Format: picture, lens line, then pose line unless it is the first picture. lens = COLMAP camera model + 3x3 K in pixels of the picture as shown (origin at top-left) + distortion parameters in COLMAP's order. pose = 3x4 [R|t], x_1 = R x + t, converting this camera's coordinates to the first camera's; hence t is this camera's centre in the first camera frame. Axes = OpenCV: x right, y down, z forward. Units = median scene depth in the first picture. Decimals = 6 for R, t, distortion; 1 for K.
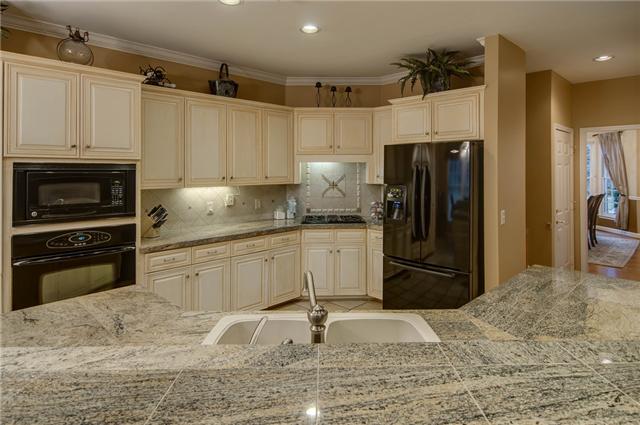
lens RADIAL K [[363.8, 0, 319.9], [0, 363.8, 168.5], [0, 0, 1]] dist [-0.000437, -0.000347]
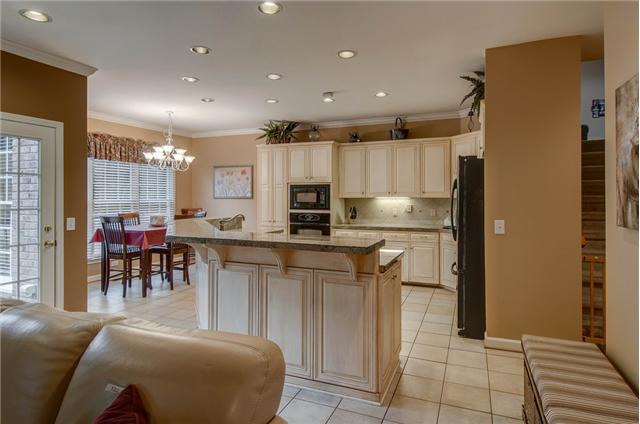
lens RADIAL K [[372.3, 0, 320.7], [0, 372.3, 193.5], [0, 0, 1]] dist [-0.002513, -0.000603]
pose [[0.385229, -0.003965, -0.922812, 1.463586], [0.002091, 0.999992, -0.003423, 0.047904], [0.922819, -0.000611, 0.385234, 0.140869]]
